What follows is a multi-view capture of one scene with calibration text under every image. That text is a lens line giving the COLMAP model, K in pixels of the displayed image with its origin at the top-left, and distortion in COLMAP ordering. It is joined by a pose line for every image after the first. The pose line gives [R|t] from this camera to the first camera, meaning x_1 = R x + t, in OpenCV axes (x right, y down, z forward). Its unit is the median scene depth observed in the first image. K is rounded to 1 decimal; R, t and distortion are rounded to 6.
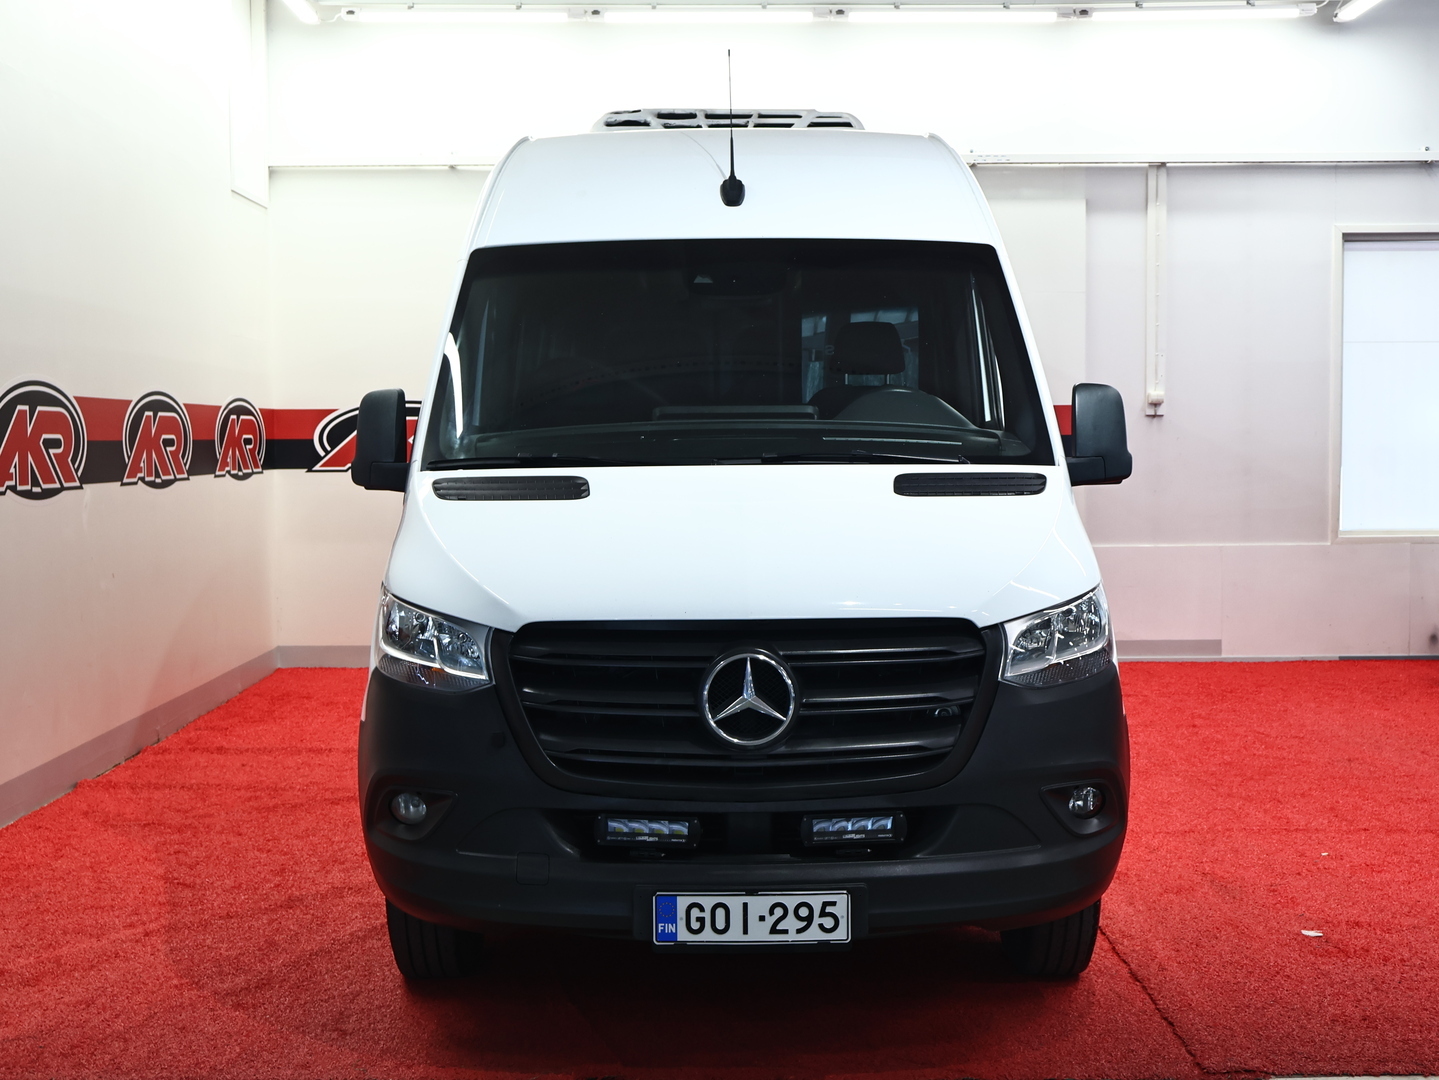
lens RADIAL K [[1528.3, 0, 718.9], [0, 1528.3, 540.6], [0, 0, 1]] dist [0.076885, 0.000000]
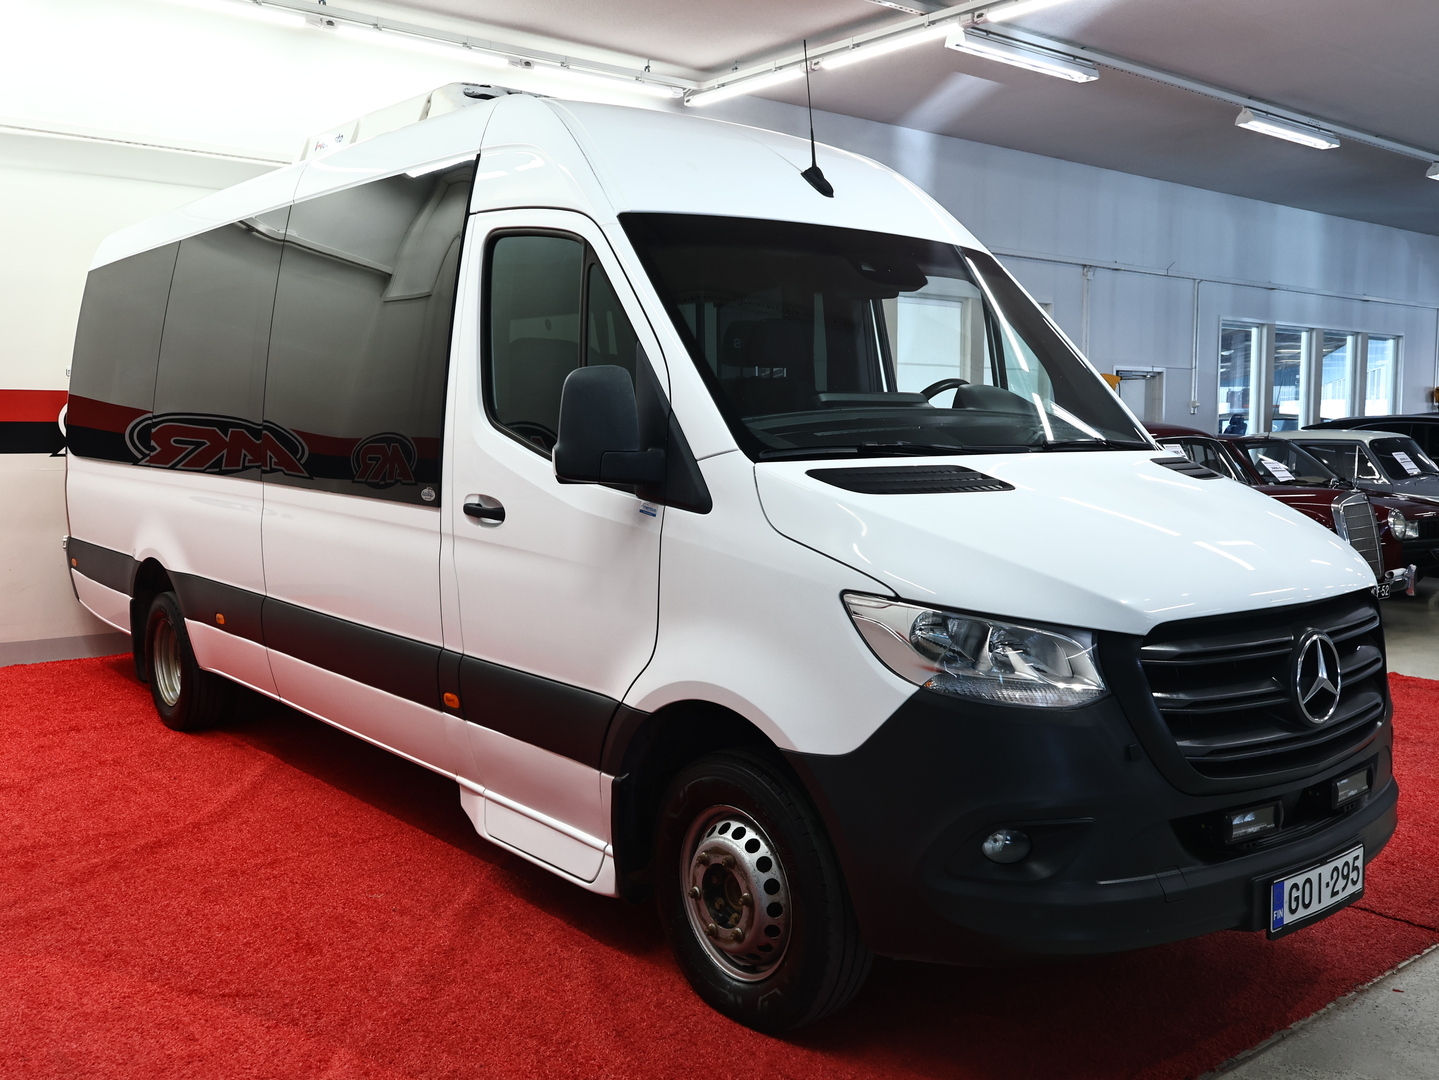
lens RADIAL K [[1296.2, 0, 723.3], [0, 1296.2, 540.6], [0, 0, 1]] dist [-0.040690, 0.027729]
pose [[0.805352, -0.048008, 0.590850, -0.805584], [0.041721, 0.998834, 0.024290, -0.026196], [-0.591327, 0.005089, 0.806416, 0.536223]]
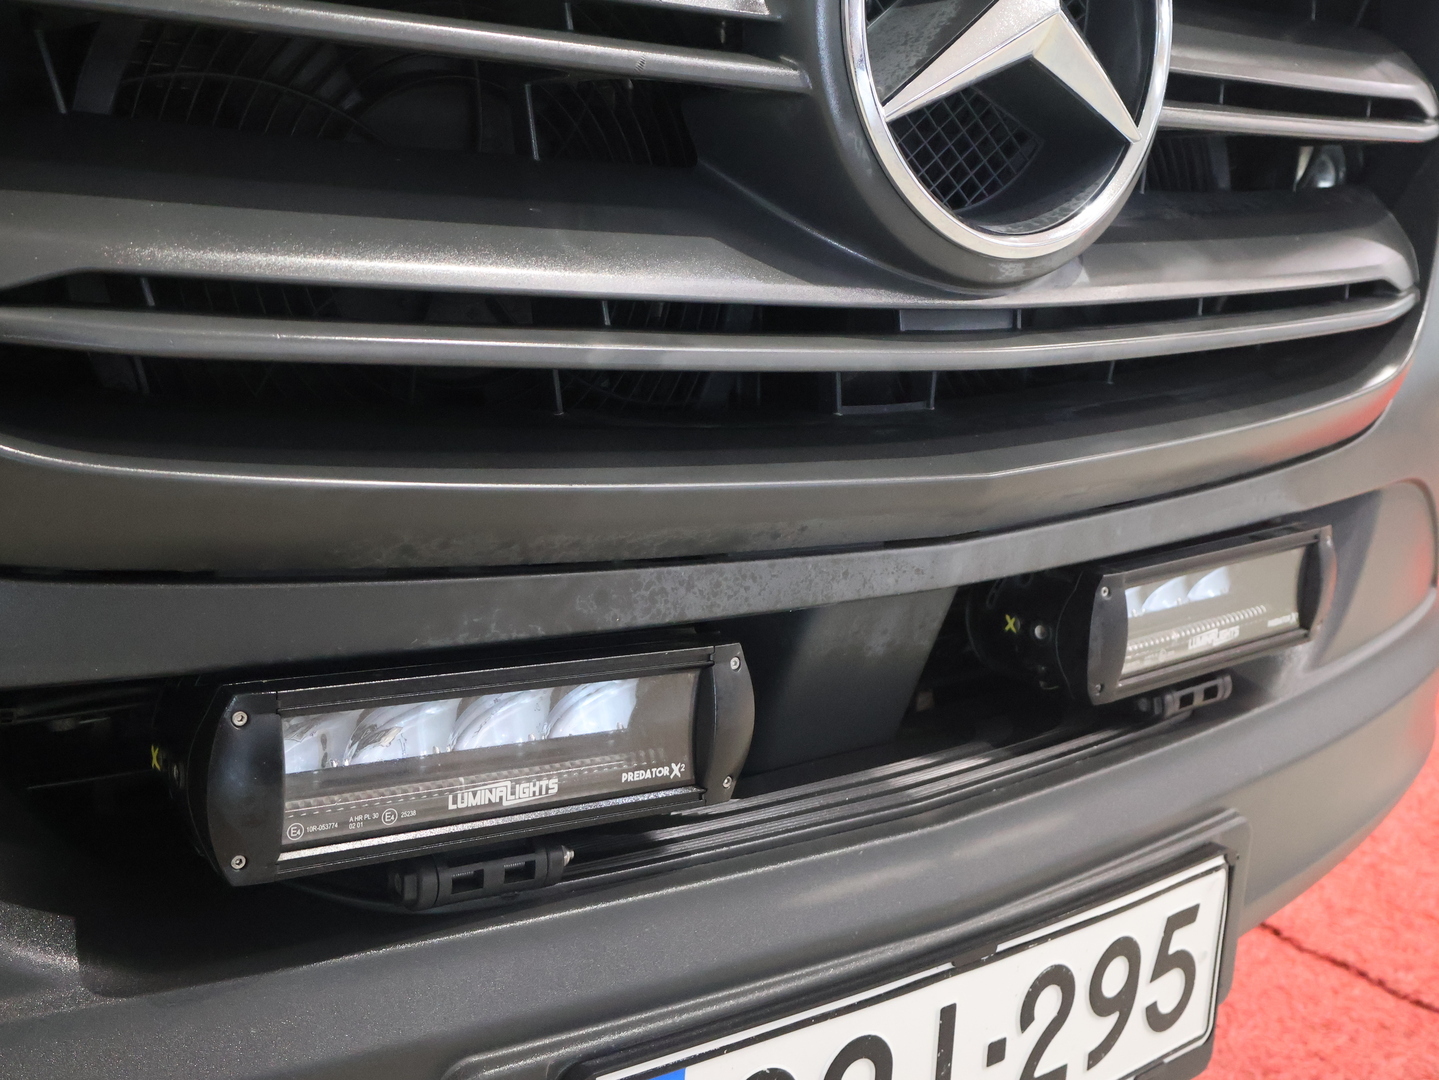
lens RADIAL K [[1640.3, 0, 720.2], [0, 1640.3, 546.4], [0, 0, 1]] dist [-0.002013, 0.000000]
pose [[0.808152, -0.091211, 0.581868, -0.134441], [-0.018838, 0.983427, 0.180321, 0.132164], [-0.588672, -0.156688, 0.793041, 0.845389]]
